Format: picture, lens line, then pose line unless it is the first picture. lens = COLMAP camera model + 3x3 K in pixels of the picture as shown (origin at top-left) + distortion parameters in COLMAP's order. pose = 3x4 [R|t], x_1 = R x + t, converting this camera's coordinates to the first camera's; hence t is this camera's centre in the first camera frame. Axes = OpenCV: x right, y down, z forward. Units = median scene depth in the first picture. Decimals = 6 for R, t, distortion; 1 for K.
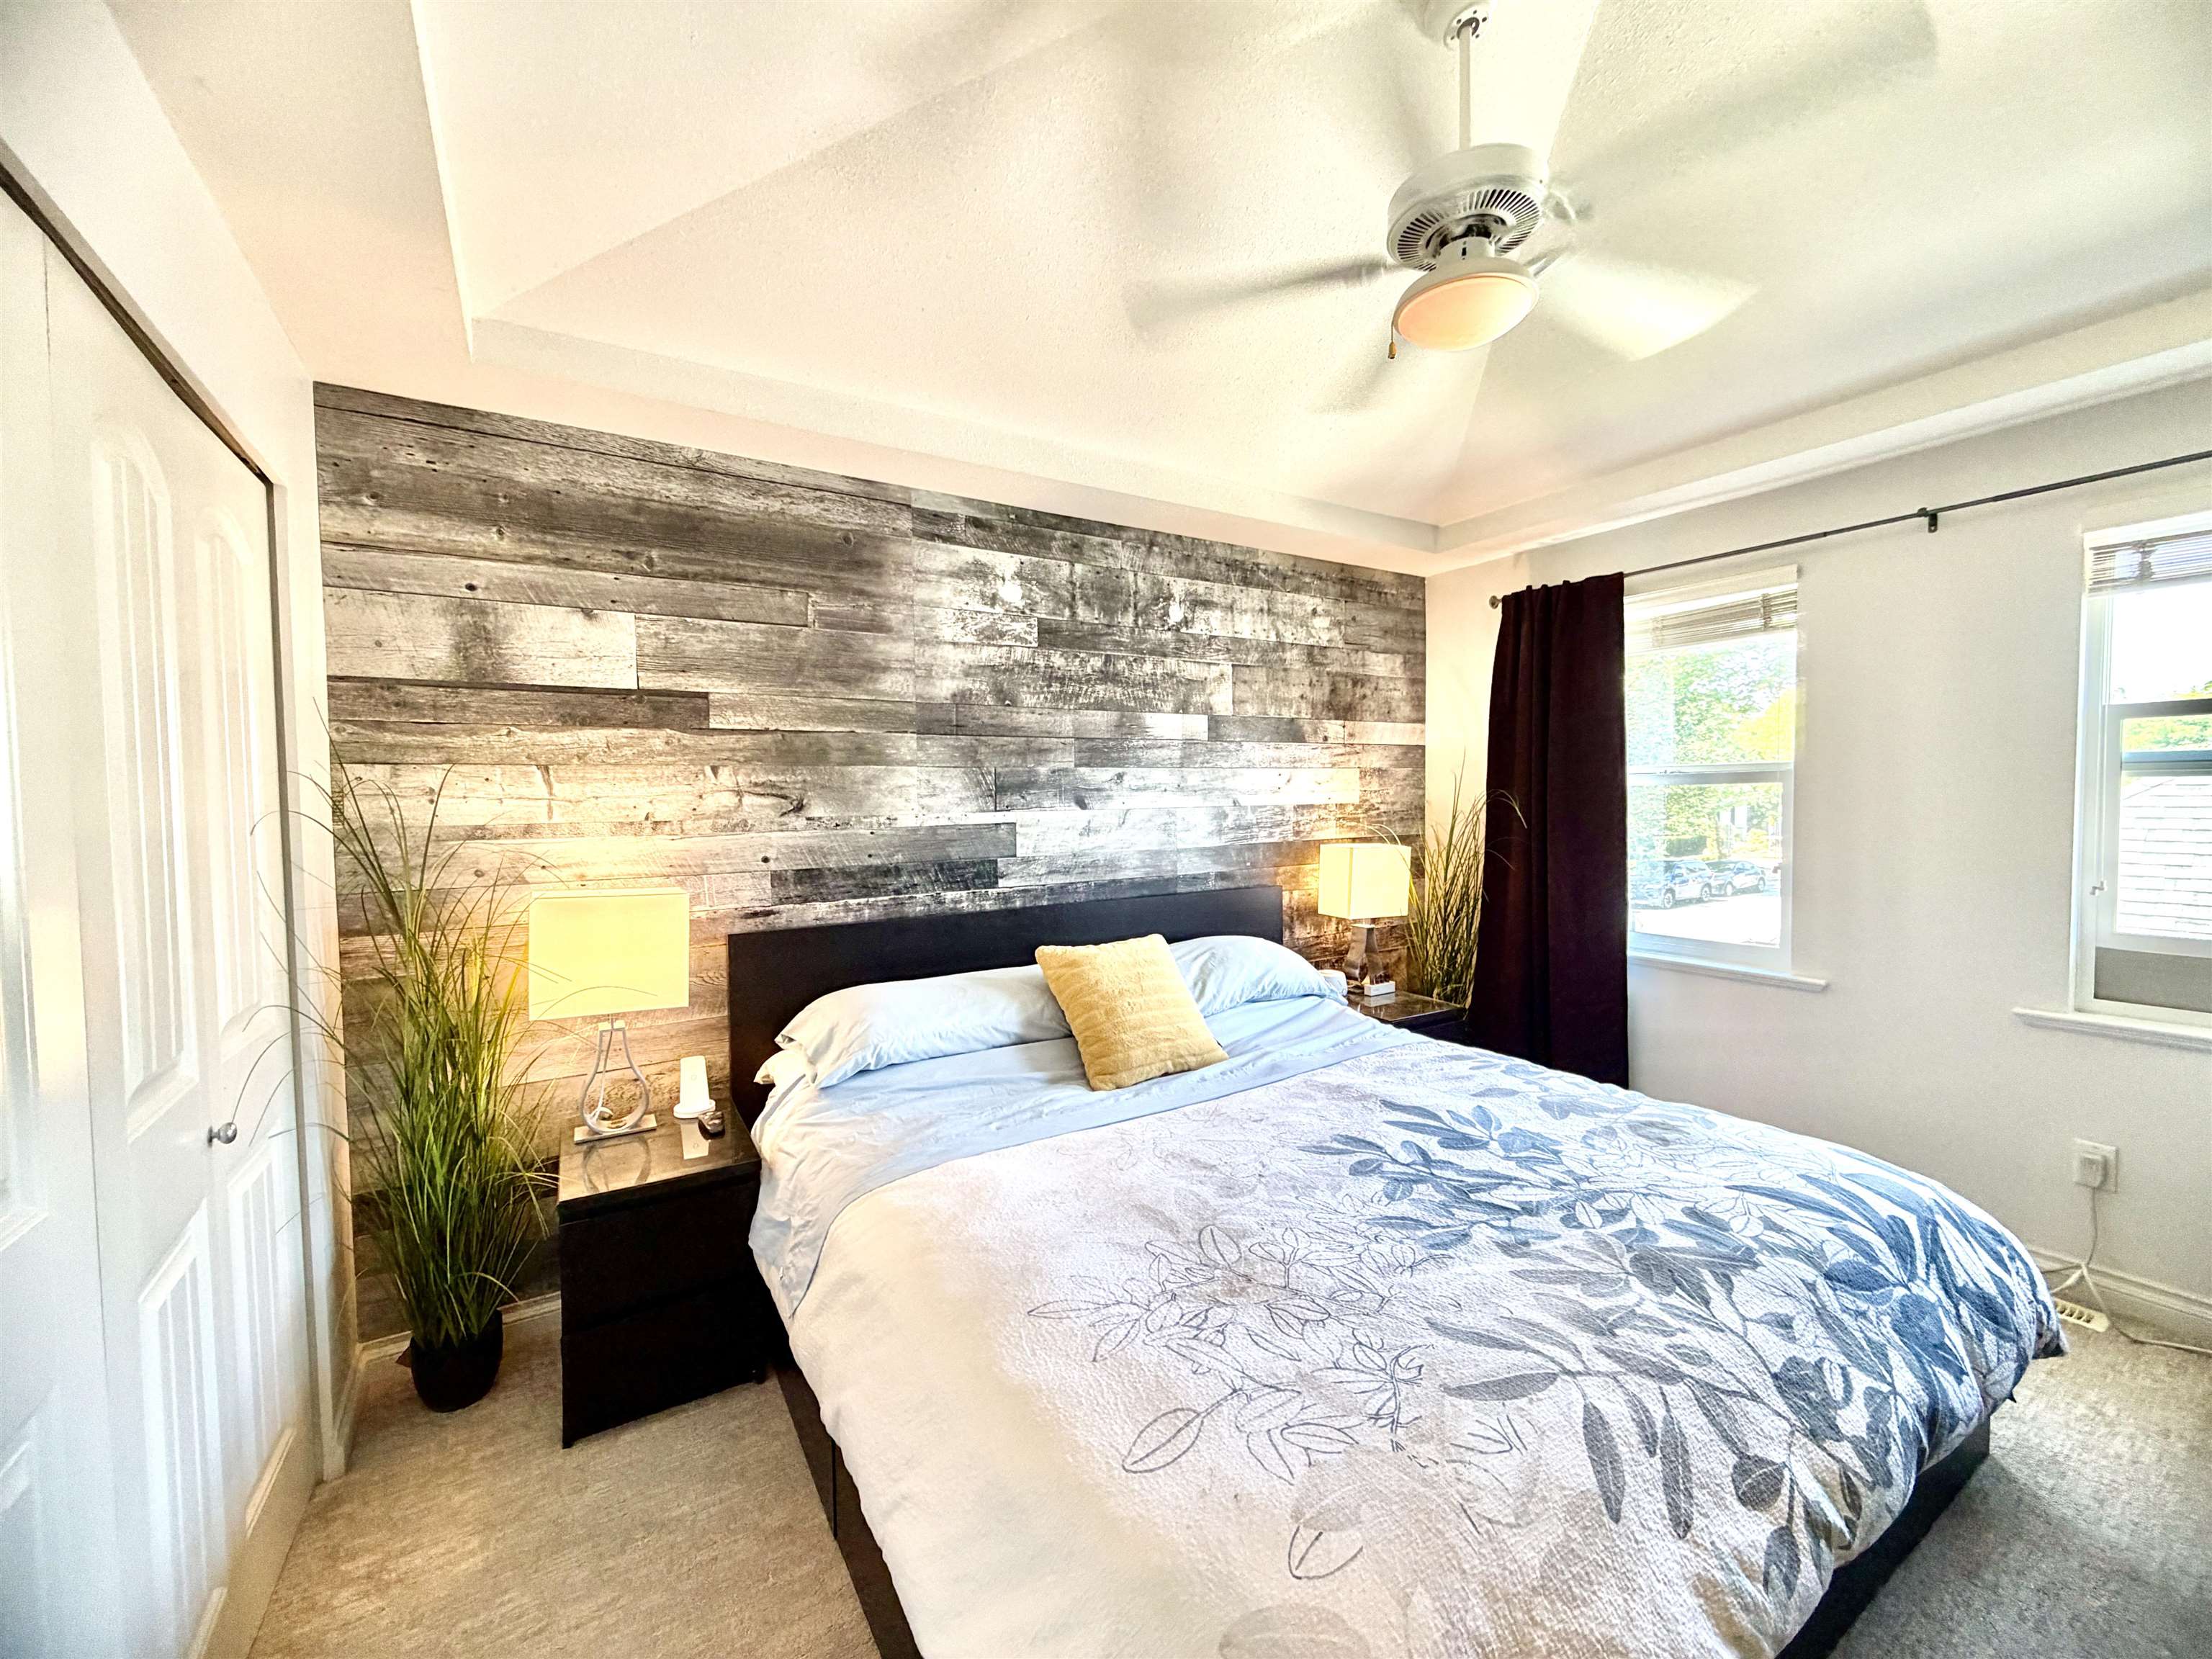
lens RADIAL K [[883.6, 0, 1098.9], [0, 883.6, 828.3], [0, 0, 1]] dist [0.000748, 0.000034]
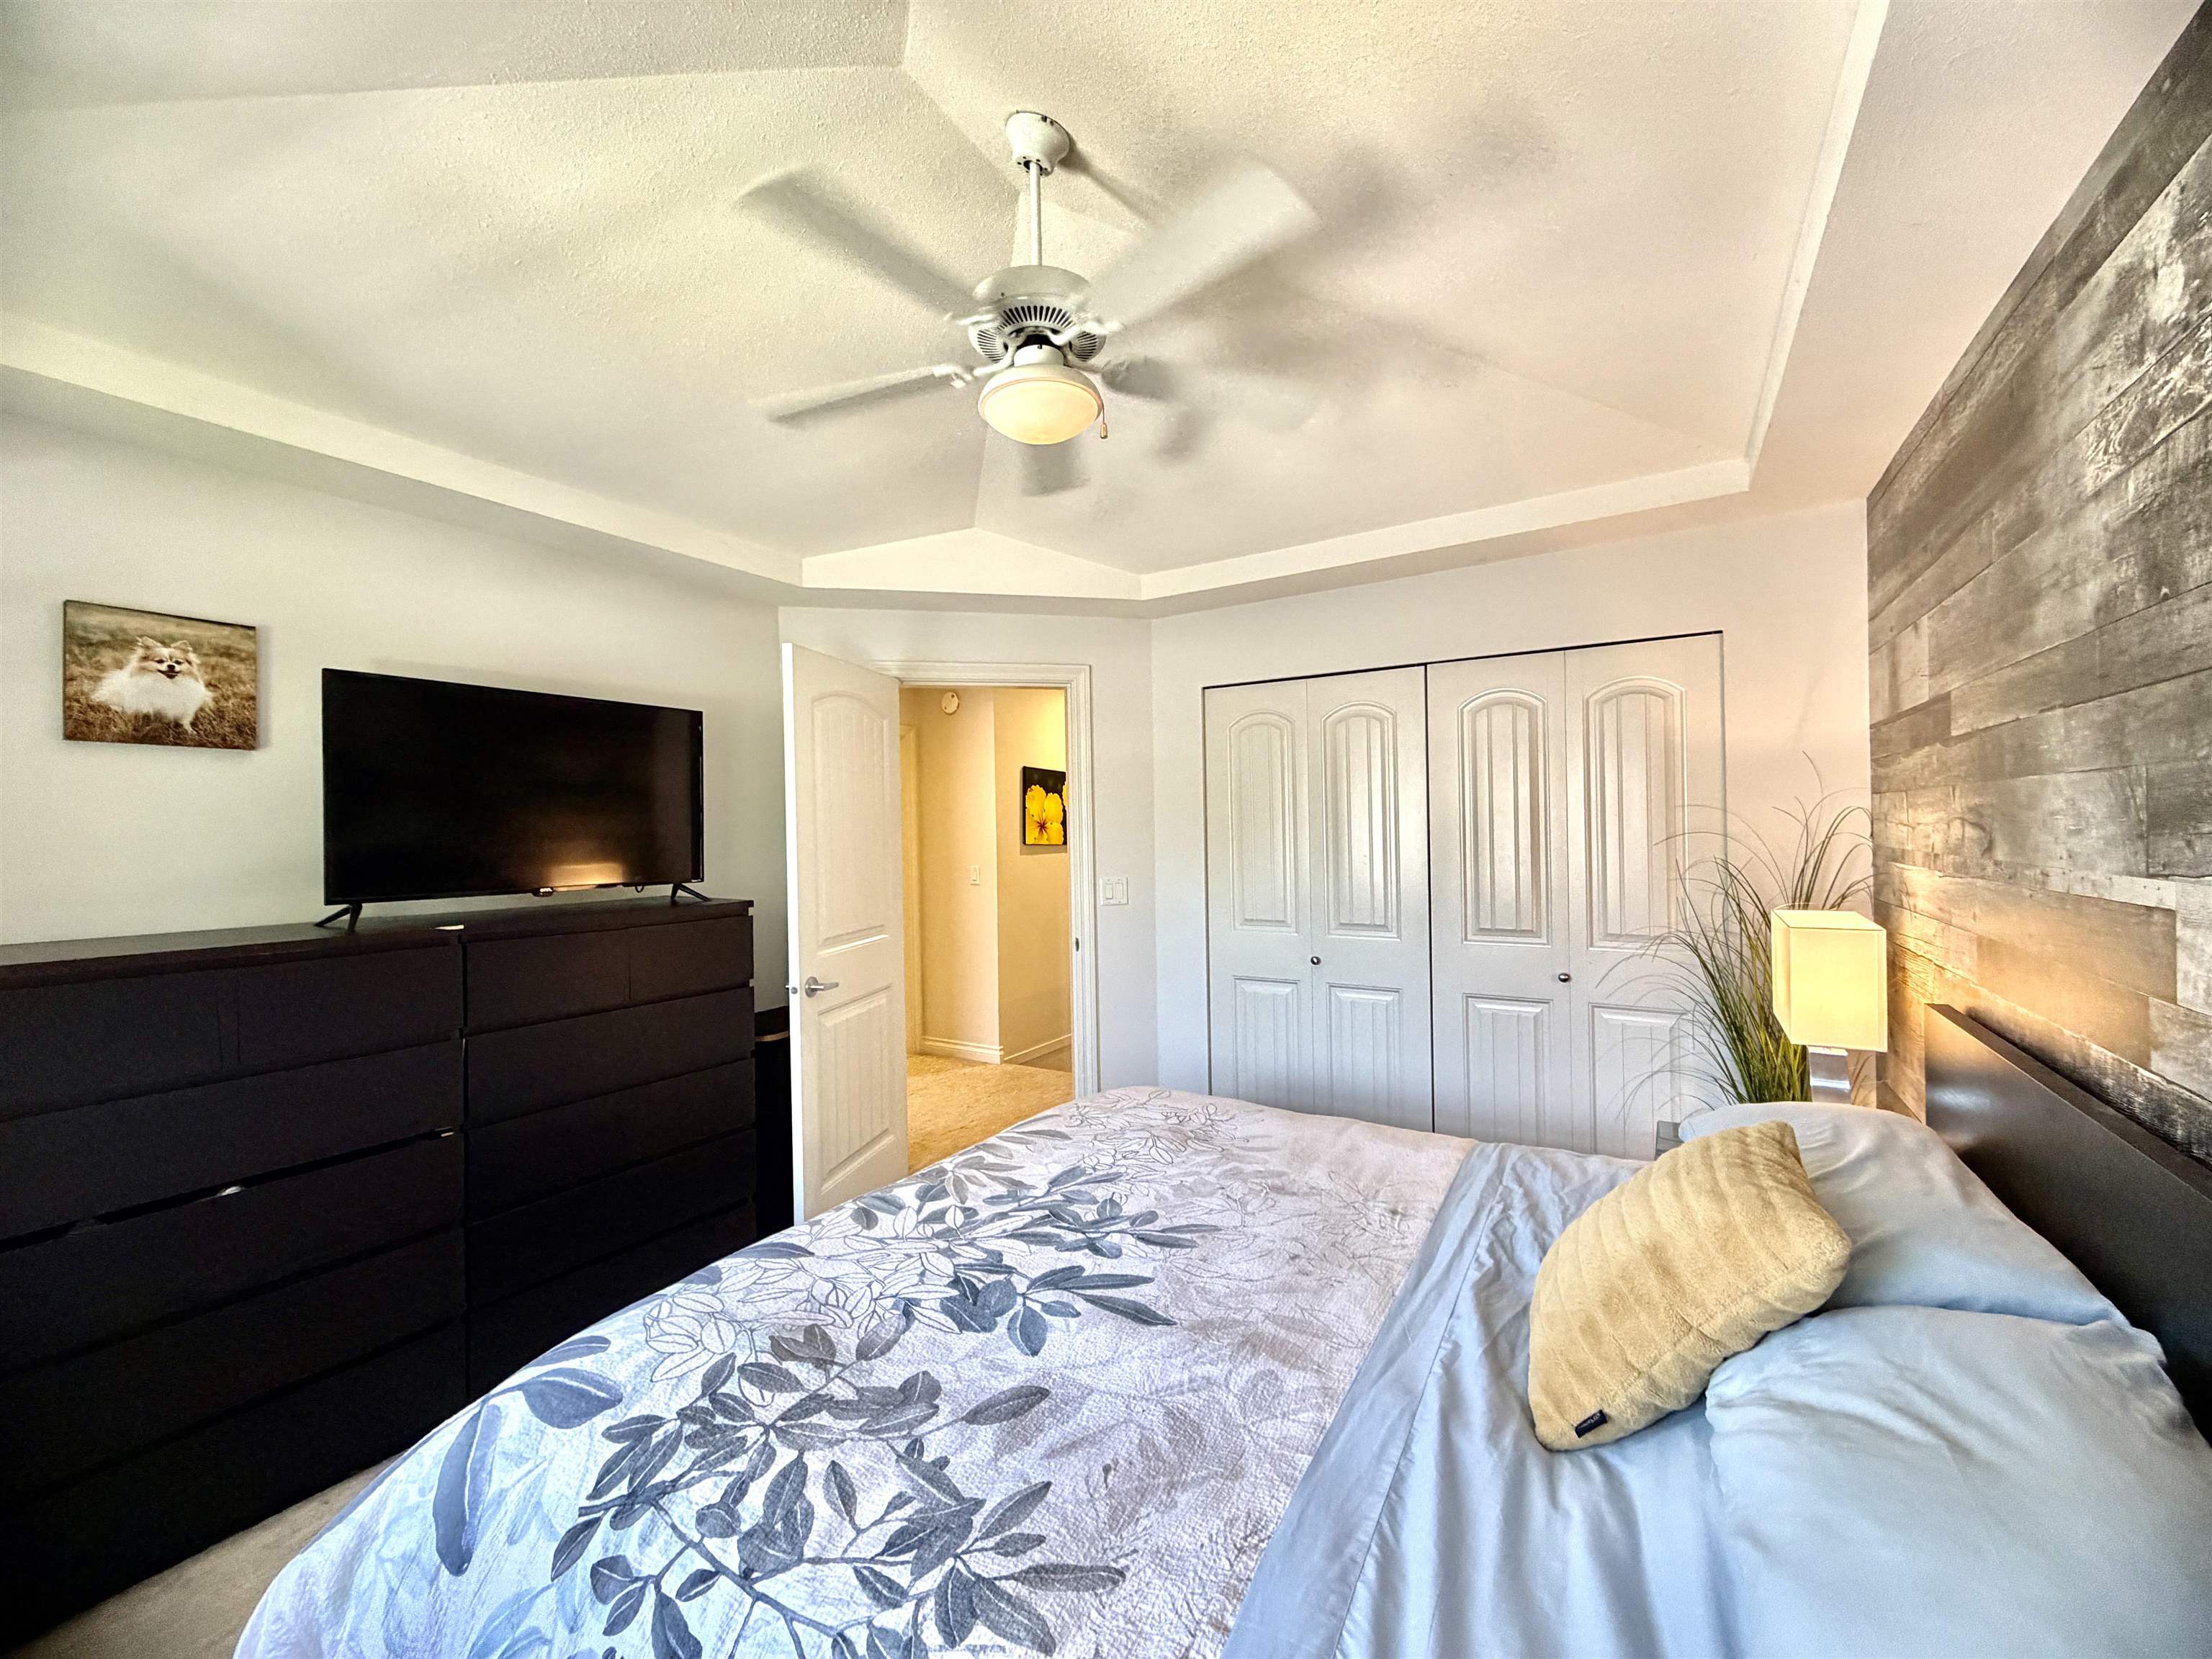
lens RADIAL K [[883.6, 0, 1098.9], [0, 883.6, 828.3], [0, 0, 1]] dist [0.000748, 0.000034]
pose [[-0.898521, 0.029006, -0.437971, 0.495056], [0.013567, 0.999173, 0.038341, -0.064108], [0.438720, 0.028508, -0.898171, 1.190631]]
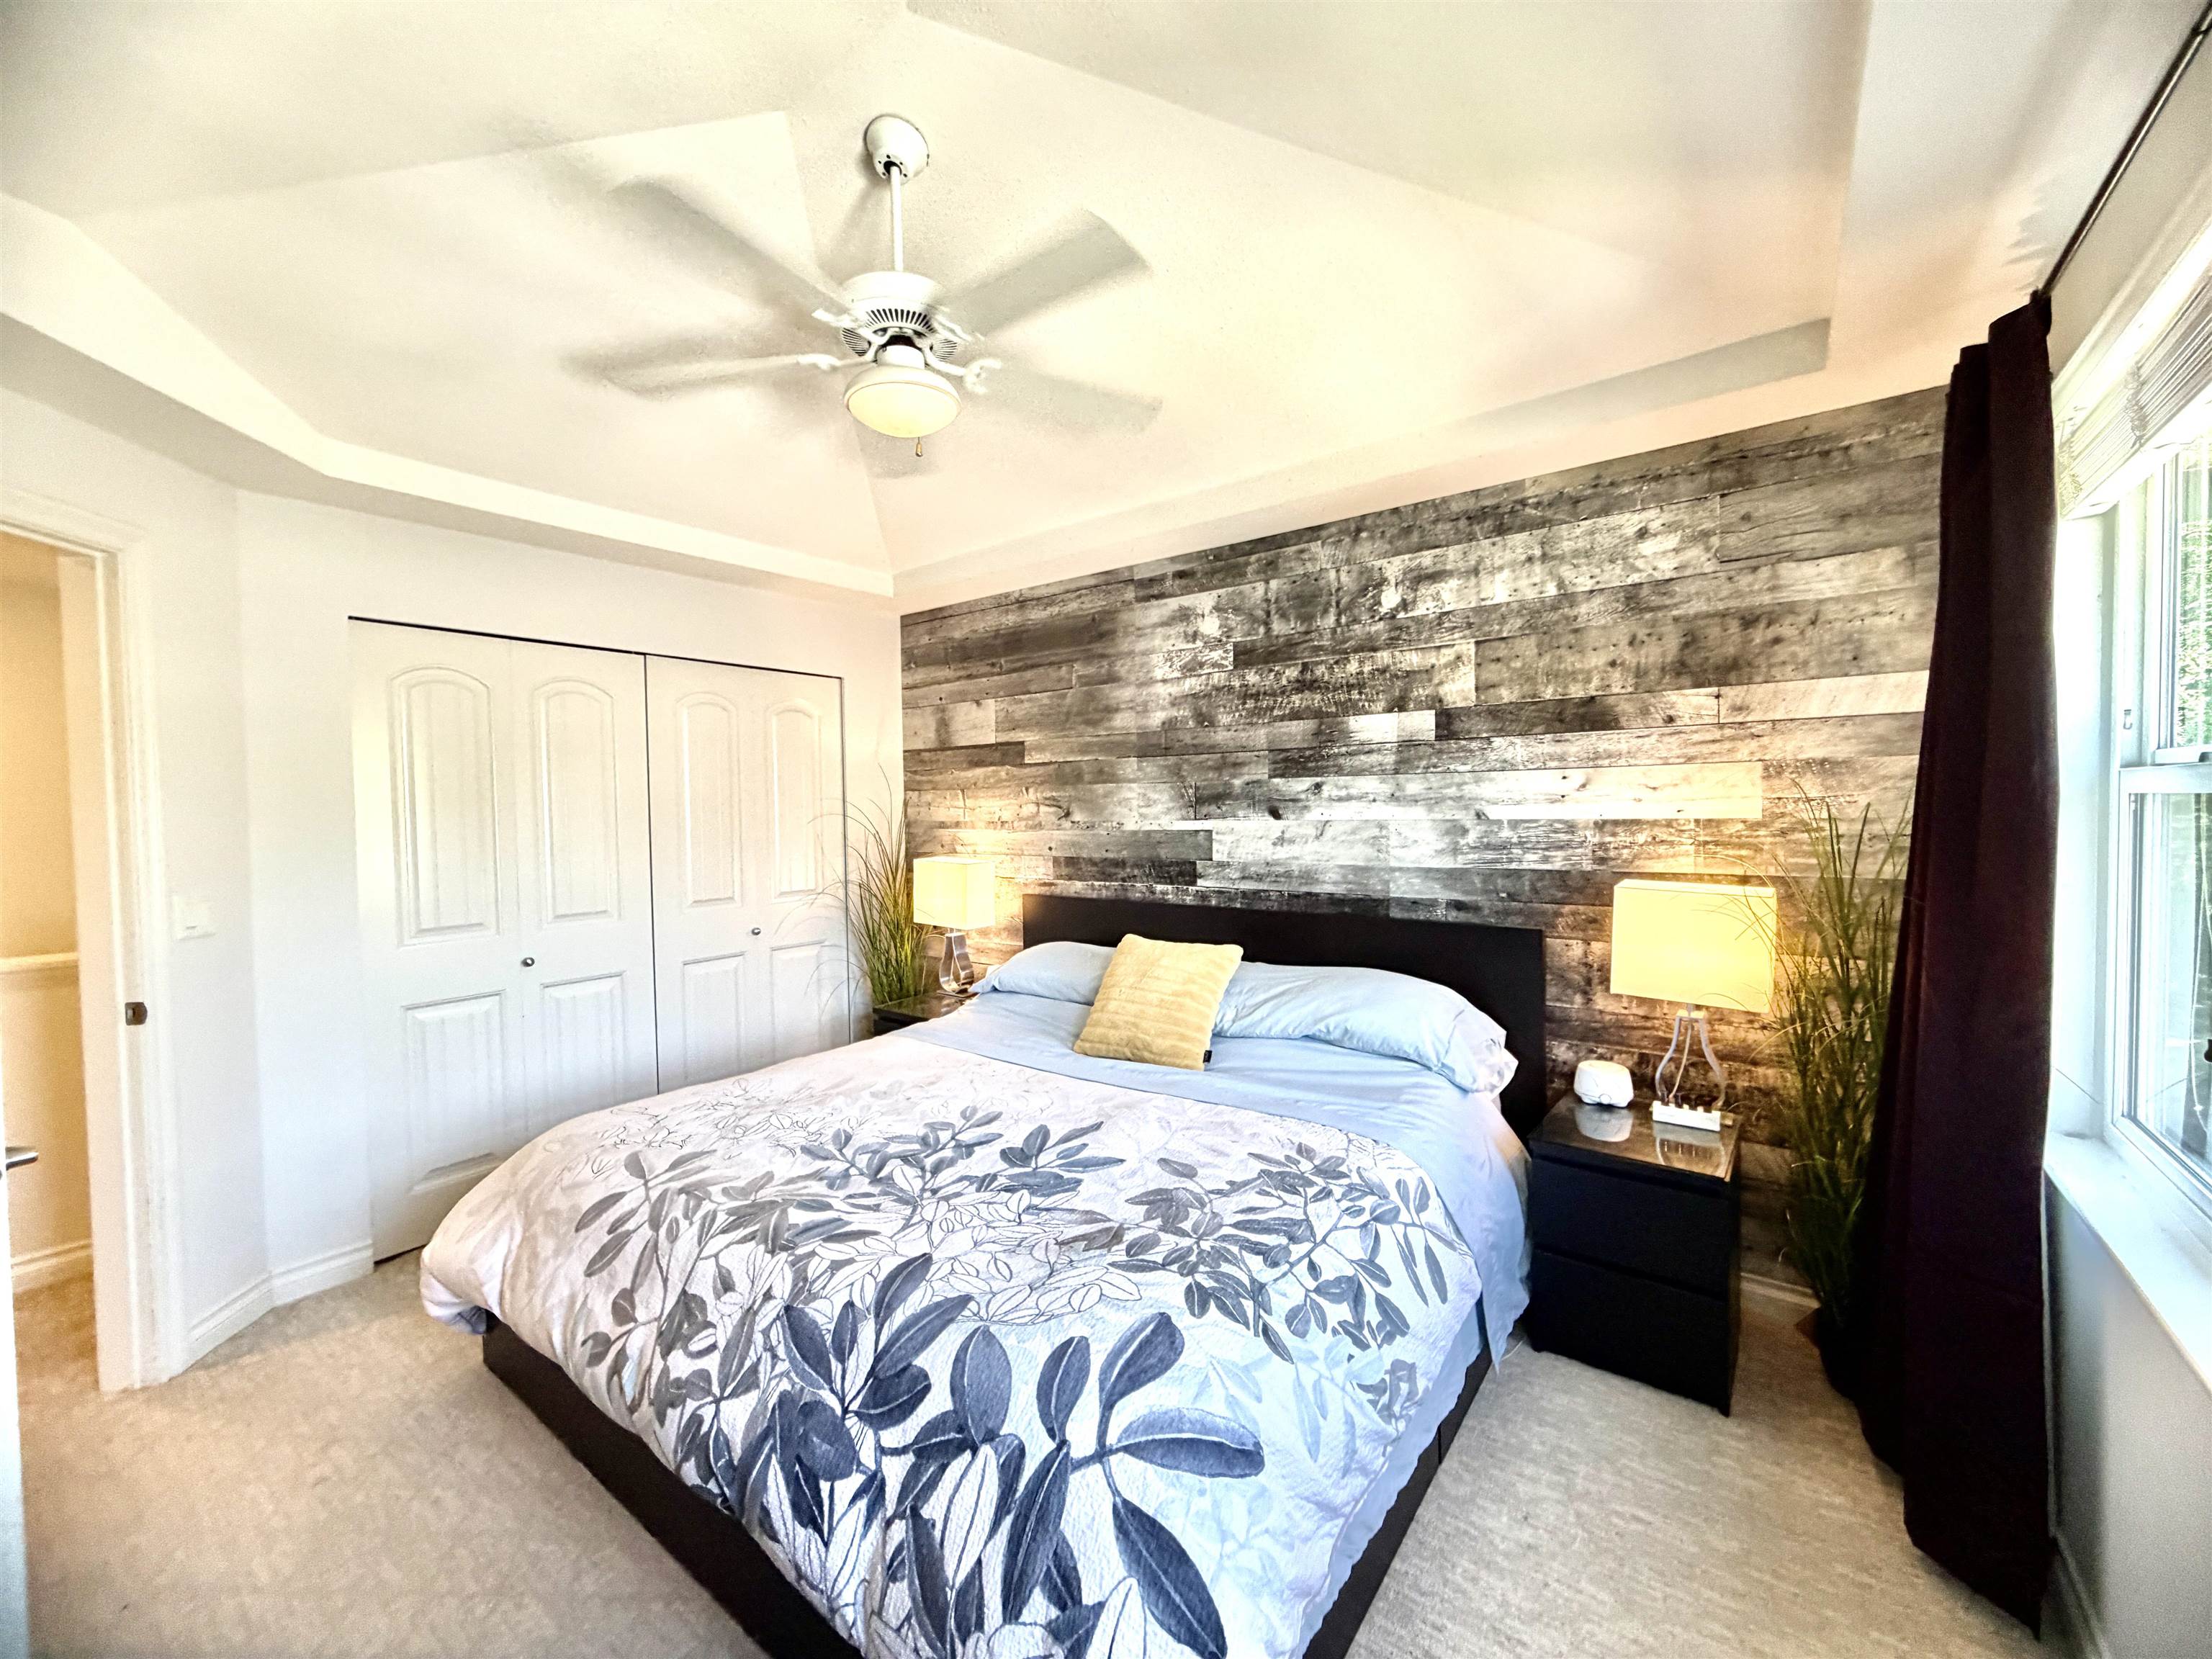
lens RADIAL K [[883.6, 0, 1098.9], [0, 883.6, 828.3], [0, 0, 1]] dist [0.000748, 0.000034]
pose [[0.352209, 0.034728, -0.935277, 0.950752], [-0.023183, 0.999328, 0.028376, -0.039100], [0.935634, 0.011688, 0.352778, 0.492555]]
